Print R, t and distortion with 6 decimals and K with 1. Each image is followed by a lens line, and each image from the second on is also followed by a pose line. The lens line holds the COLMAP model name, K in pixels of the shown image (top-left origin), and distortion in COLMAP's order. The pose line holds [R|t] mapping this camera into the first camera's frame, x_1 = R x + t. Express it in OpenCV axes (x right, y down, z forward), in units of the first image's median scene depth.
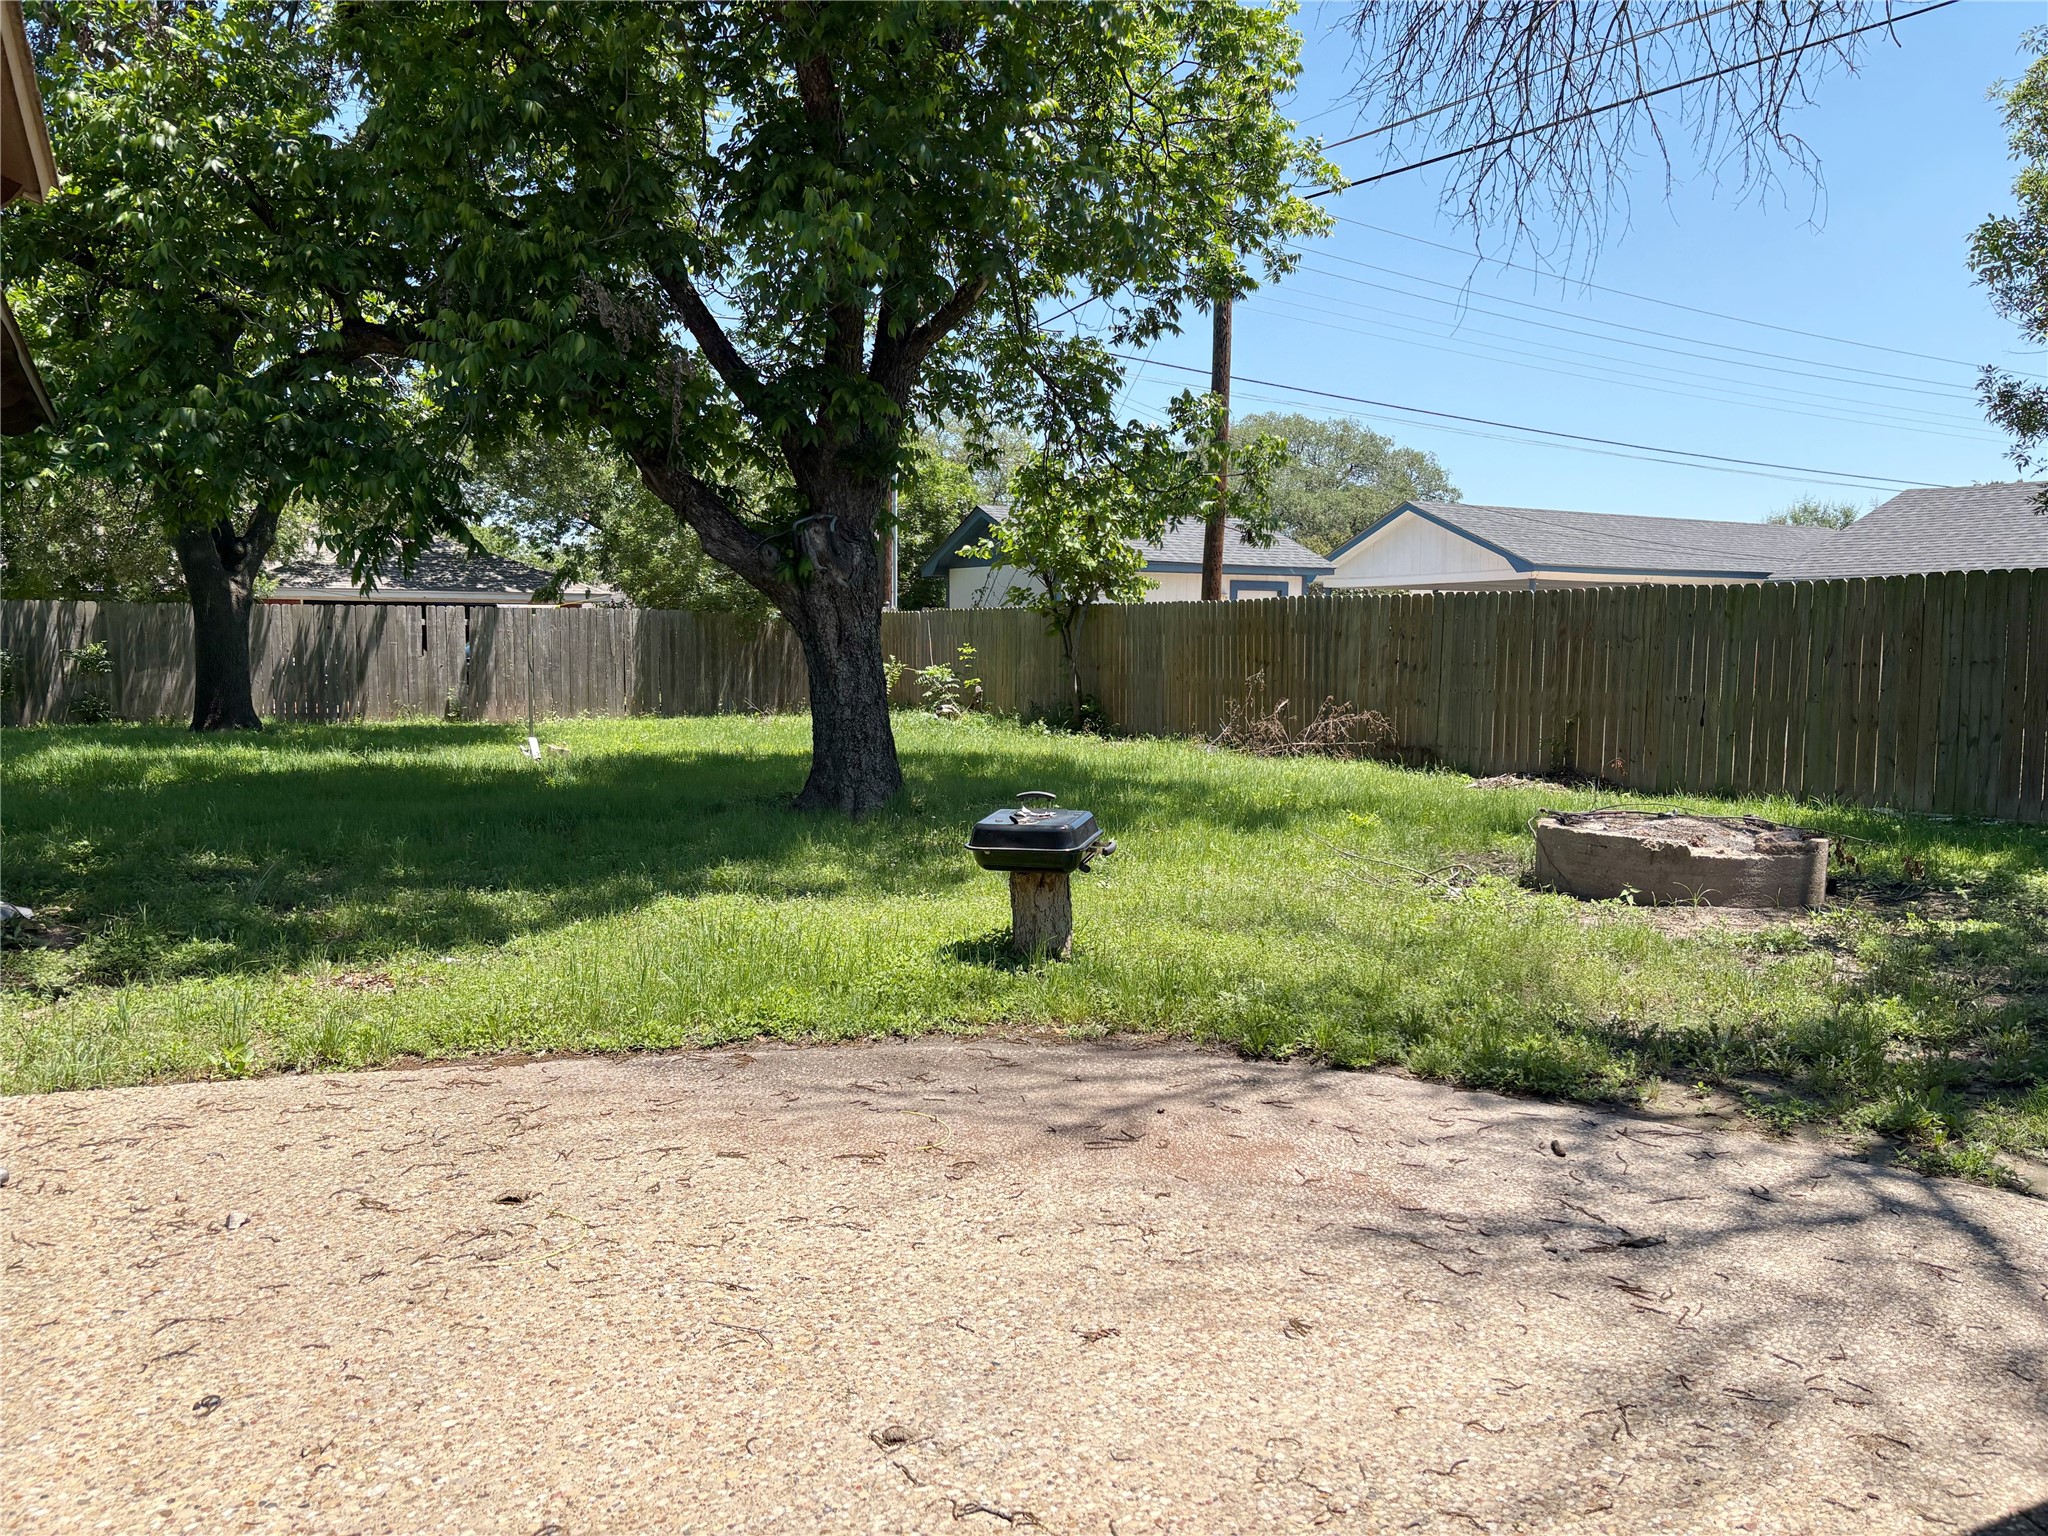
lens RADIAL K [[1546.3, 0, 1024.0], [0, 1546.3, 768.0], [0, 0, 1]] dist [0.012484, -0.002038]
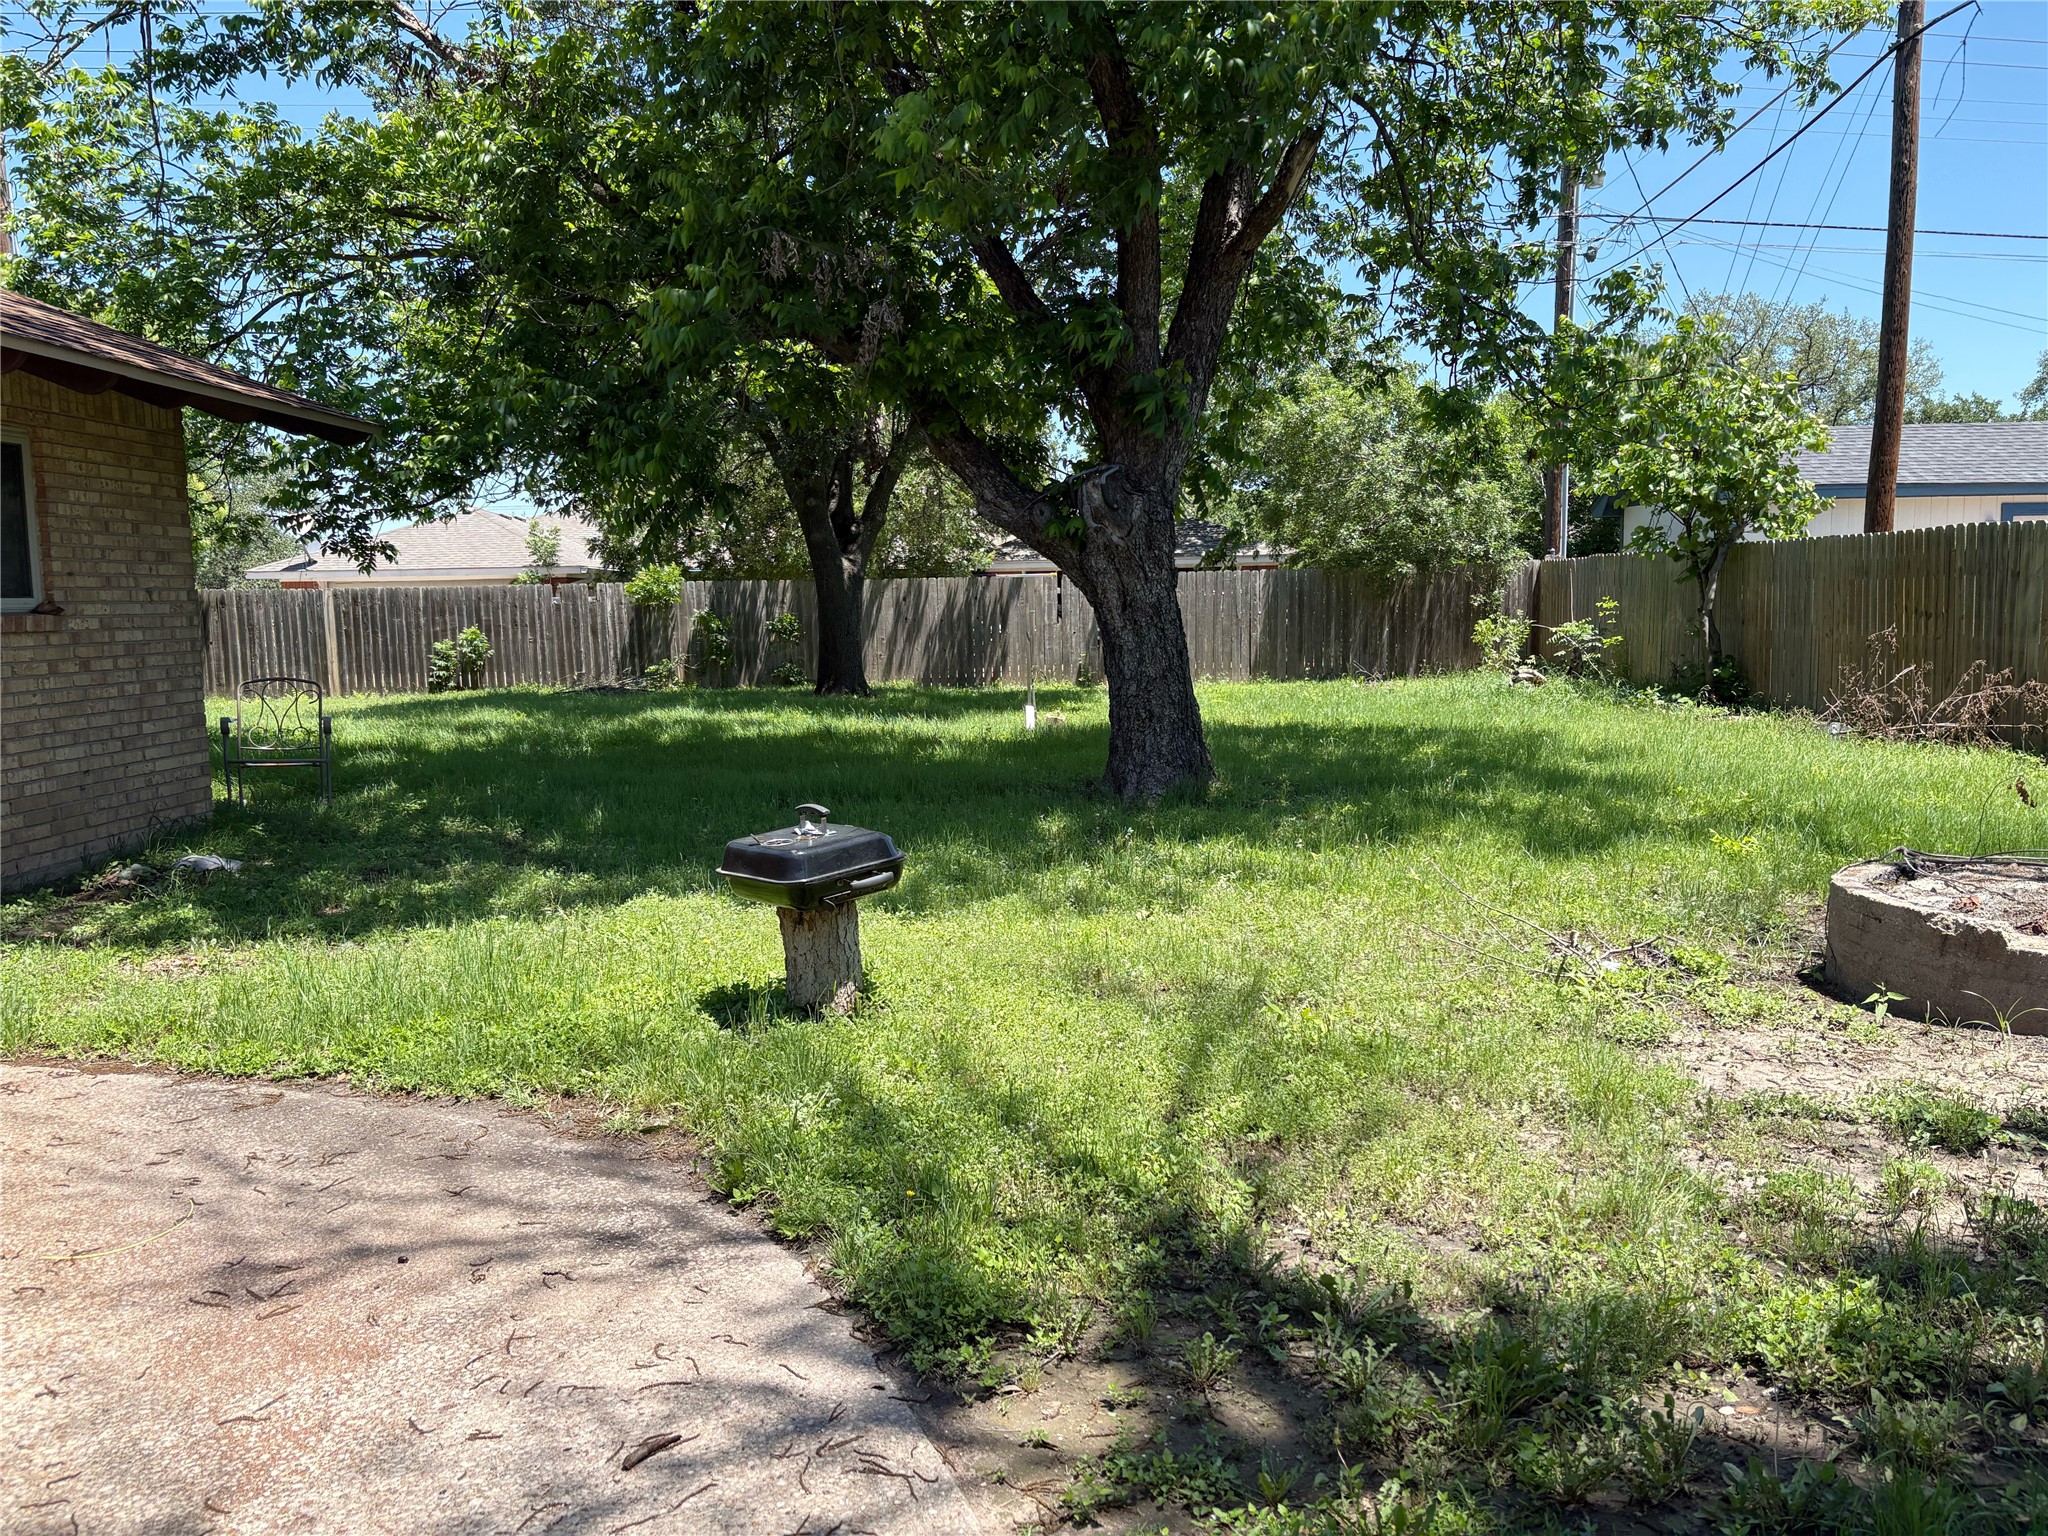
lens RADIAL K [[1546.3, 0, 1024.0], [0, 1546.3, 768.0], [0, 0, 1]] dist [0.012484, -0.002038]
pose [[0.859689, 0.029254, -0.509980, 0.291396], [-0.014348, 0.999348, 0.033137, -0.018619], [0.510616, -0.021170, 0.859548, 0.208317]]
